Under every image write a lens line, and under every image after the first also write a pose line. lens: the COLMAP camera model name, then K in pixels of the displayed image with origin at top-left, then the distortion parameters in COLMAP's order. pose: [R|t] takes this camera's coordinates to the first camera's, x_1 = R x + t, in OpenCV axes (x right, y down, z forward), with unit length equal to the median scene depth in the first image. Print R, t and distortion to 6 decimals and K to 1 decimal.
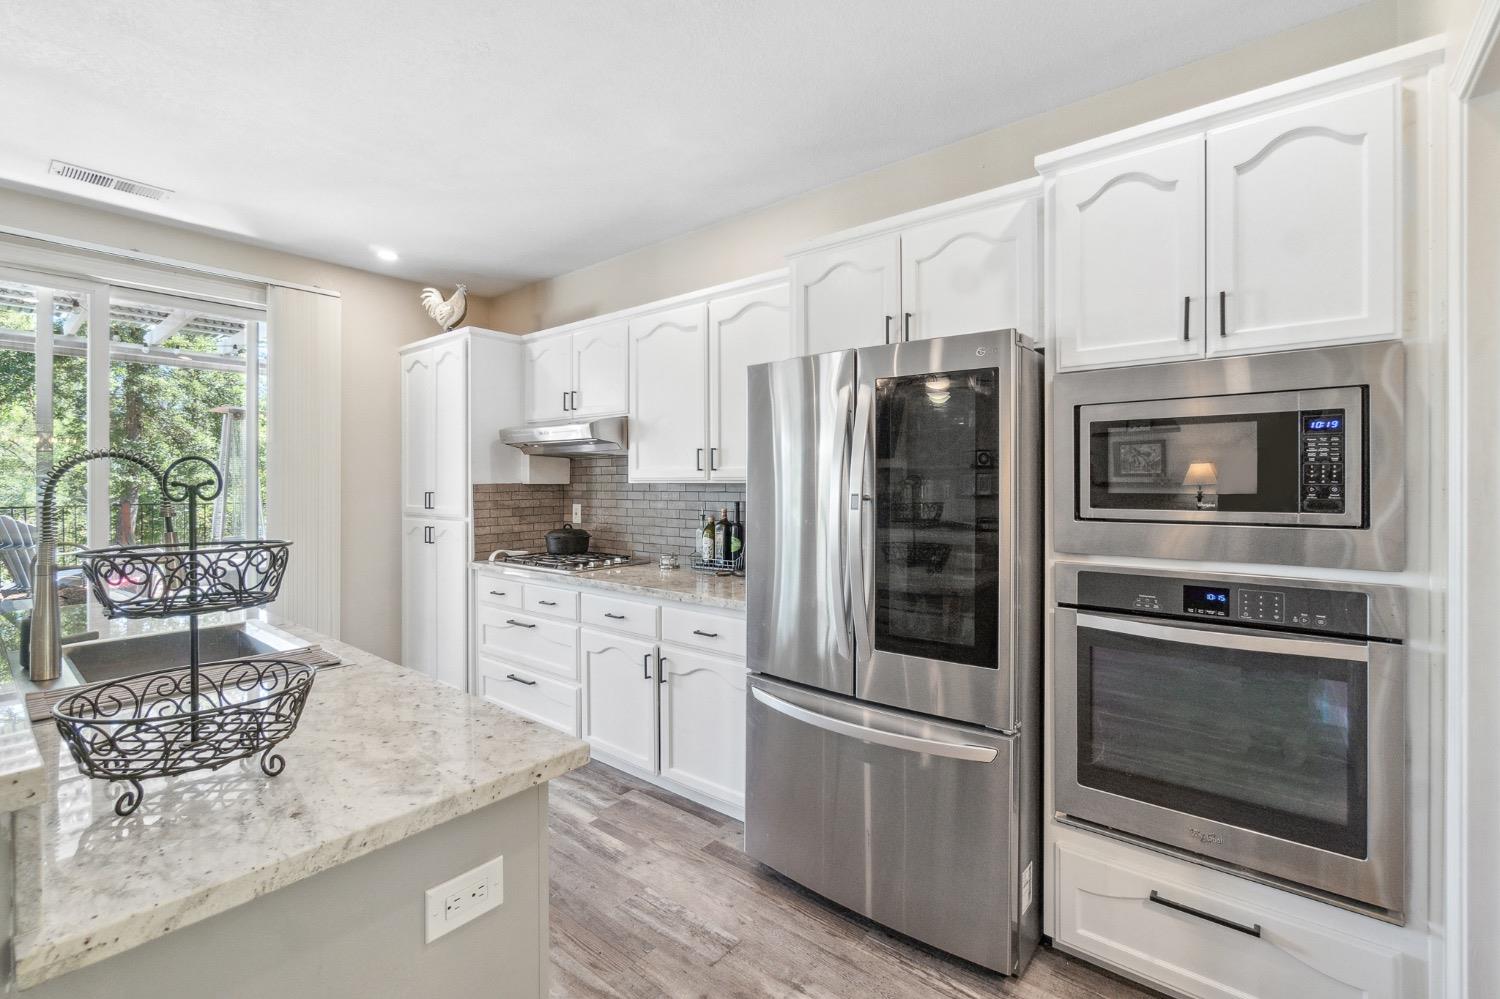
lens RADIAL K [[664.4, 0, 743.2], [0, 664.4, 481.8], [0, 0, 1]] dist [0.003273, -0.001299]
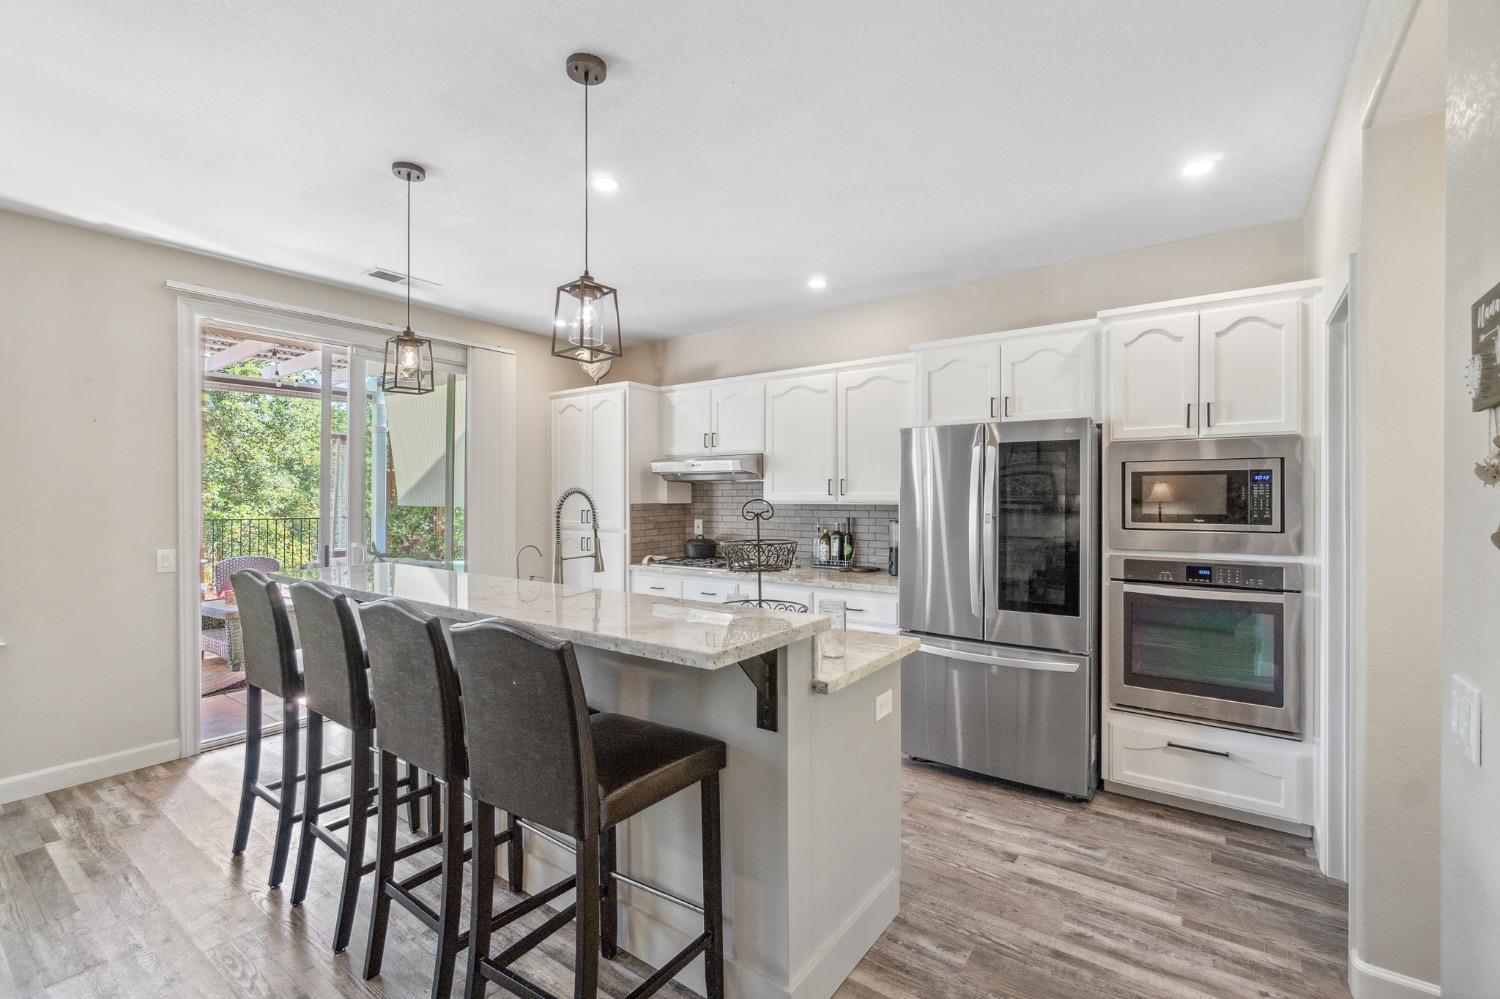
lens RADIAL K [[664.4, 0, 747.9], [0, 664.4, 497.0], [0, 0, 1]] dist [0.003273, -0.001299]
pose [[0.998060, 0.000105, 0.062263, -0.499501], [-0.000276, 0.999996, 0.002752, -0.026731], [-0.062262, -0.002763, 0.998056, -0.565484]]
